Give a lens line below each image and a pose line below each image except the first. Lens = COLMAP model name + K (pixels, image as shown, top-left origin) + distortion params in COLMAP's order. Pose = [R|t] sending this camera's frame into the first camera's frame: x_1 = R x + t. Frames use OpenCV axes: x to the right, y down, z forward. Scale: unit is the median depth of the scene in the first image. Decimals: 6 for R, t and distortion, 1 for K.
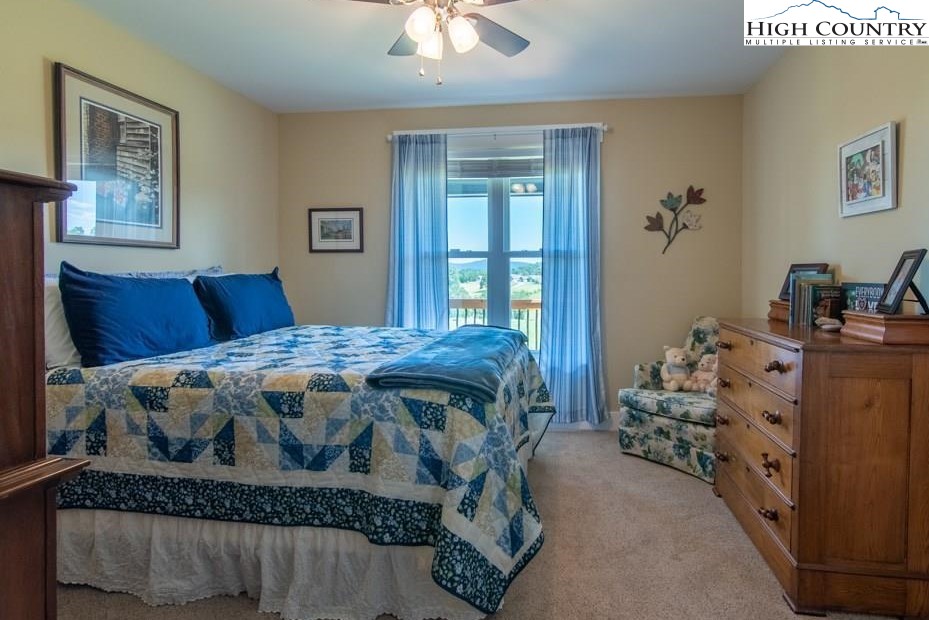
lens RADIAL K [[493.2, 0, 512.5], [0, 493.2, 282.1], [0, 0, 1]] dist [0.000594, -0.013209]
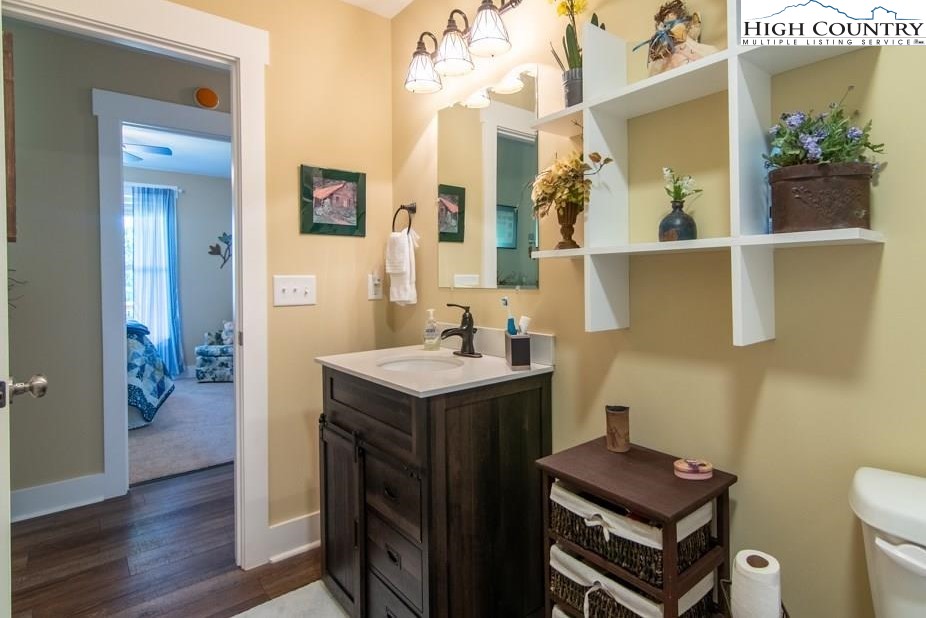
lens RADIAL K [[491.6, 0, 510.8], [0, 491.6, 281.2], [0, 0, 1]] dist [0.000594, -0.013209]
pose [[0.667330, -0.014107, 0.744629, -0.324270], [0.024049, 0.999707, -0.002613, 0.016358], [-0.744374, 0.019652, 0.667474, -0.980372]]
